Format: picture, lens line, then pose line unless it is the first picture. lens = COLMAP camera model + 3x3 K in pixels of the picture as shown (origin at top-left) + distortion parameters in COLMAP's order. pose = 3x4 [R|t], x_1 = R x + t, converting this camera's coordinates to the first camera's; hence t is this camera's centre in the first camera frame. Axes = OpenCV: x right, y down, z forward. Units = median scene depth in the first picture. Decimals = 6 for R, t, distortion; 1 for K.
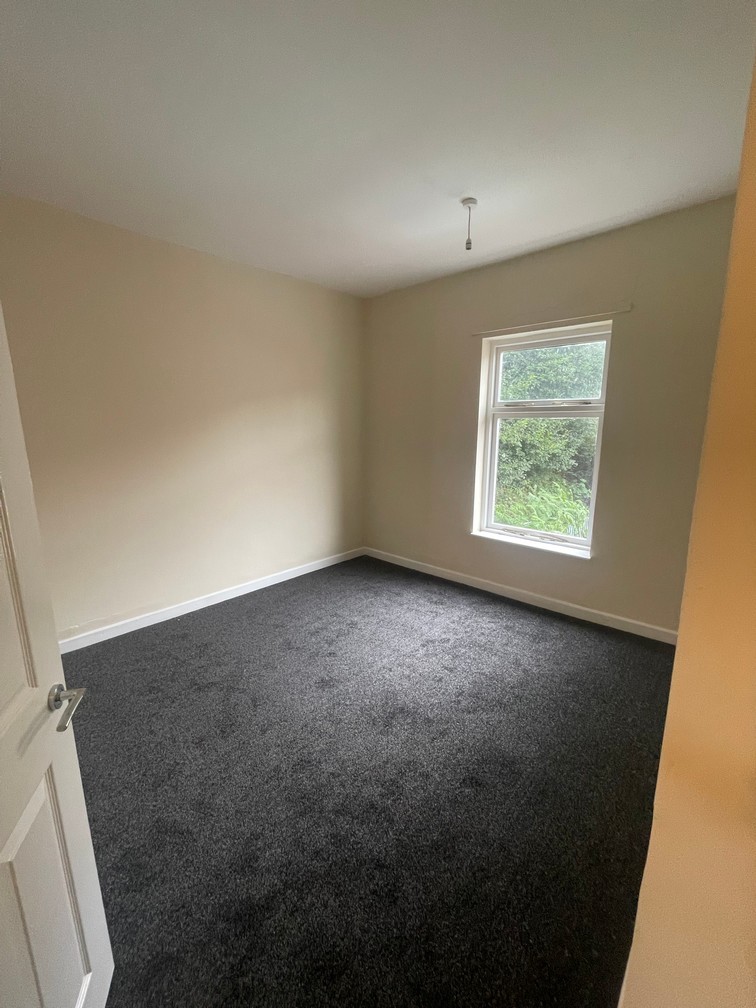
lens RADIAL K [[408.4, 0, 374.2], [0, 408.4, 499.5], [0, 0, 1]] dist [-0.001677, 0.000553]
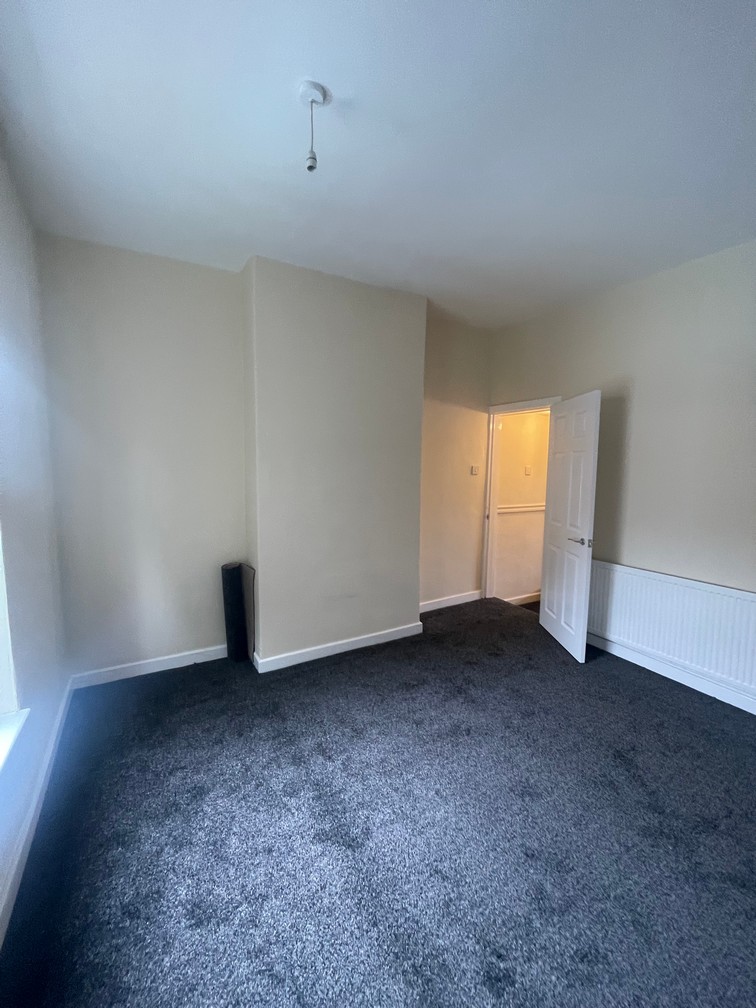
lens RADIAL K [[408.4, 0, 374.2], [0, 408.4, 499.5], [0, 0, 1]] dist [-0.001677, 0.000553]
pose [[-0.954731, -0.043913, 0.294212, -0.046836], [0.039727, 0.961362, 0.272406, -0.312019], [-0.294807, 0.271762, -0.916097, 1.701349]]
